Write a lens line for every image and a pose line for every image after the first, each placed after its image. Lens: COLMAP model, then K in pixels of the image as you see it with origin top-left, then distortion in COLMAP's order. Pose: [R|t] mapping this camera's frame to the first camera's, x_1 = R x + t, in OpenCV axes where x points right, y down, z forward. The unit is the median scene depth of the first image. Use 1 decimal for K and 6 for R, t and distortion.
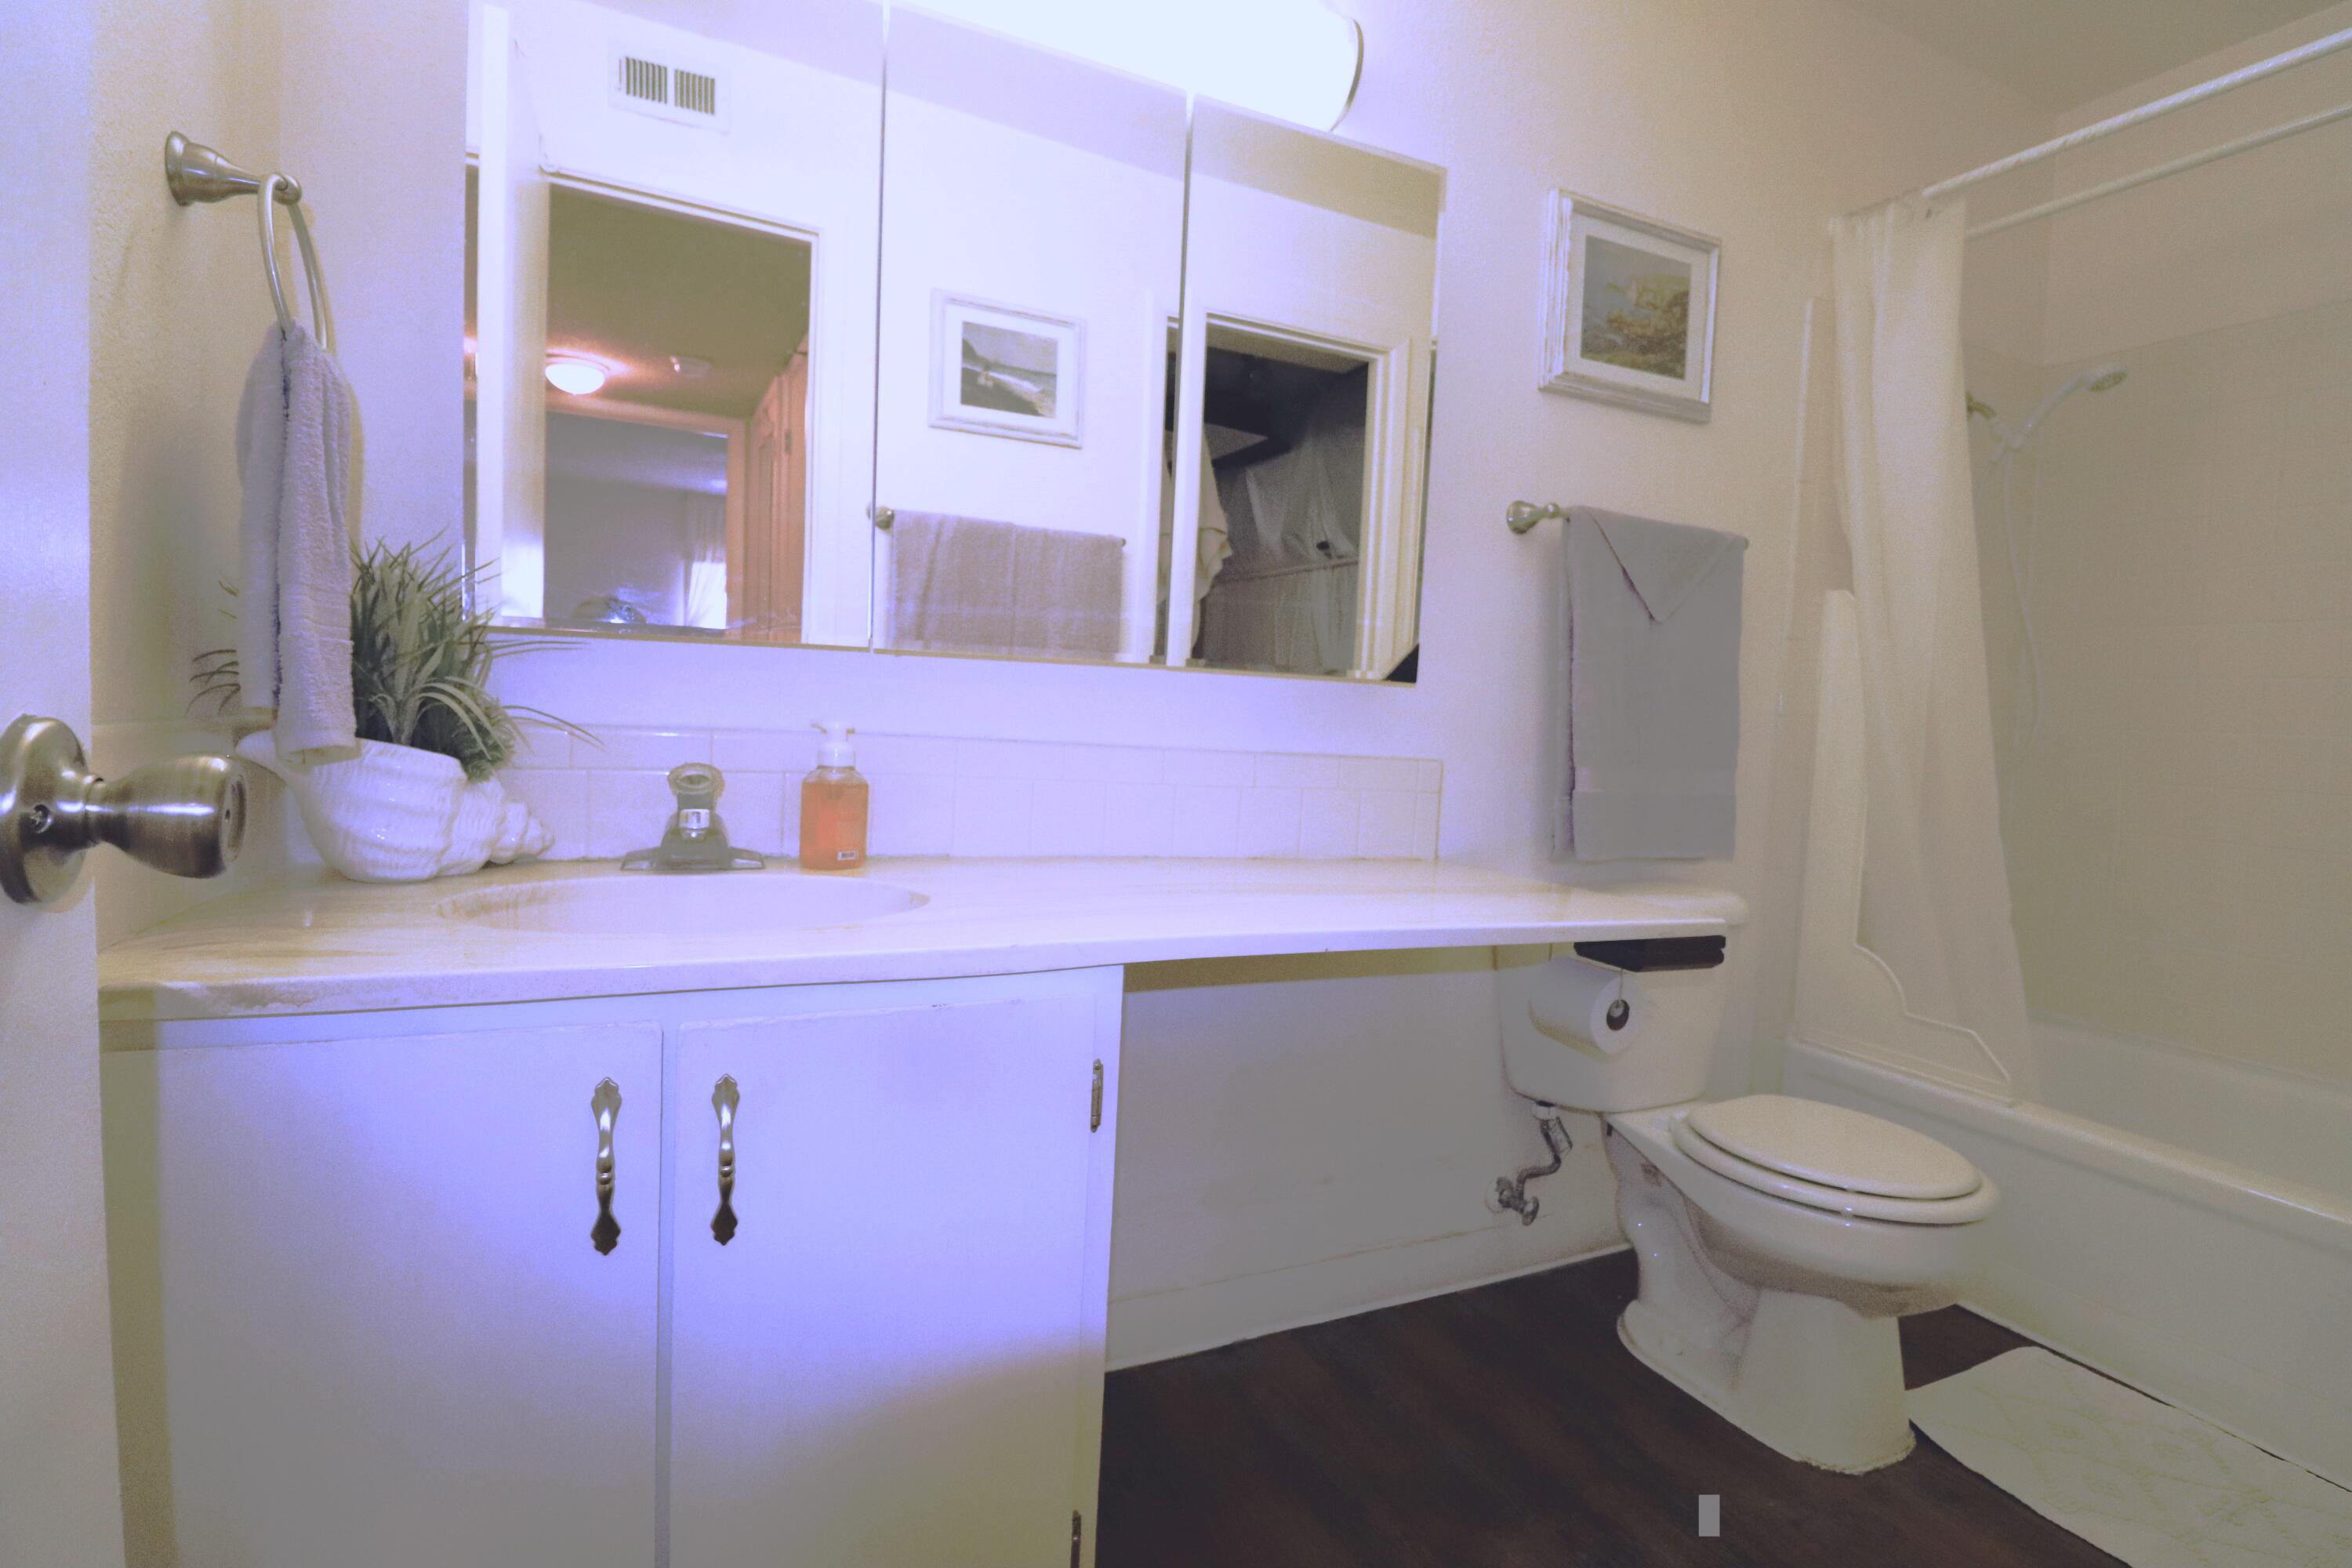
lens RADIAL K [[1110.6, 0, 1174.2], [0, 1110.6, 775.8], [0, 0, 1]] dist [-0.000879, -0.000119]
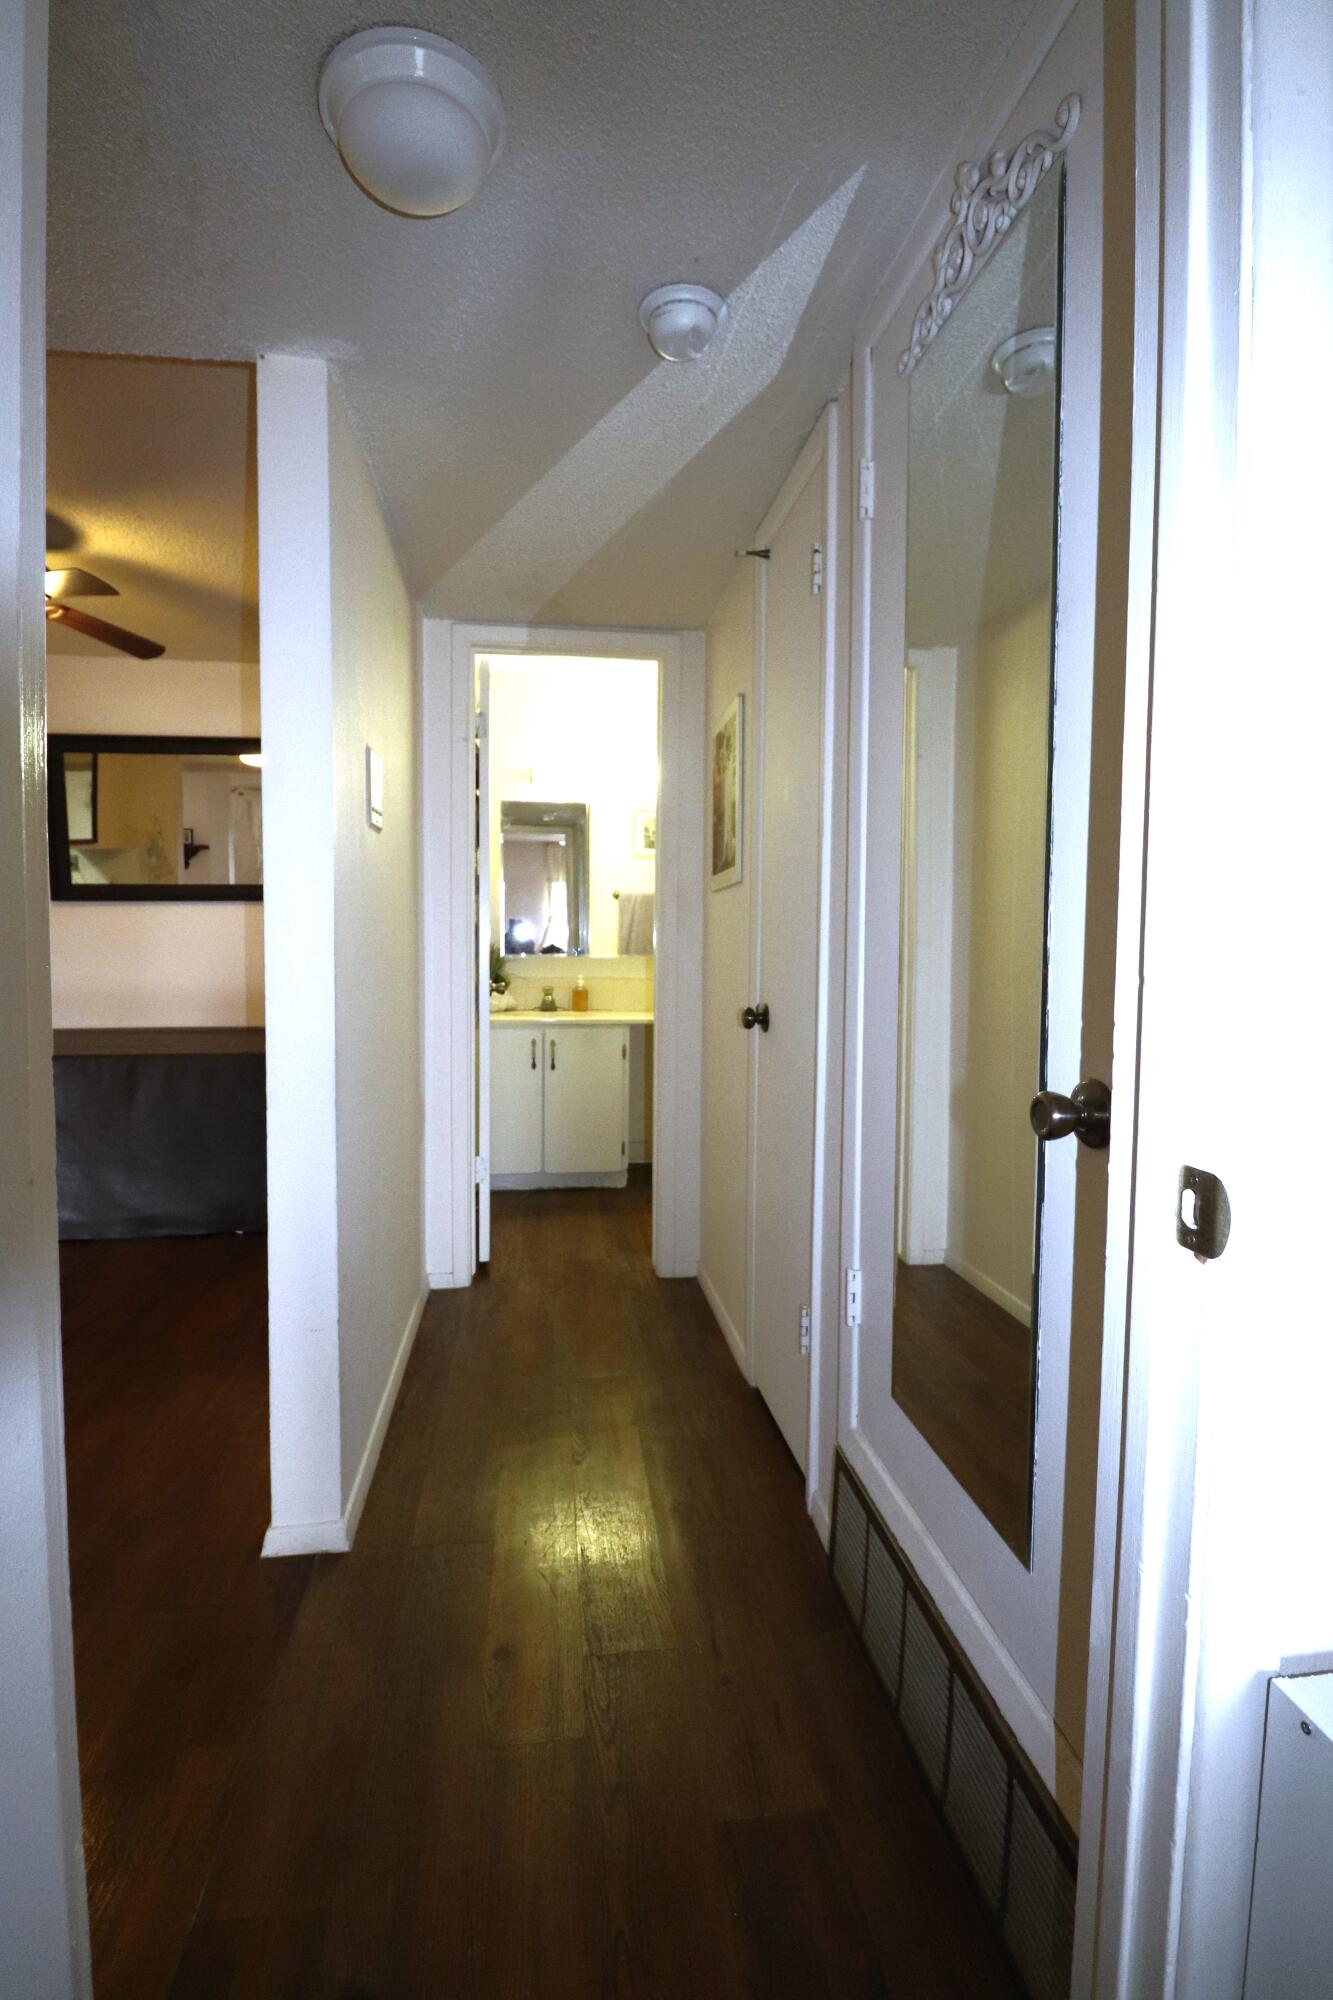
lens RADIAL K [[931.8, 0, 666.5], [0, 931.8, 1000.0], [0, 0, 1]] dist [-0.000896, -0.000099]
pose [[0.957259, -0.021096, -0.288462, 1.082667], [0.018997, 0.999769, -0.010075, 0.089909], [0.288608, 0.004164, 0.957438, -2.400376]]
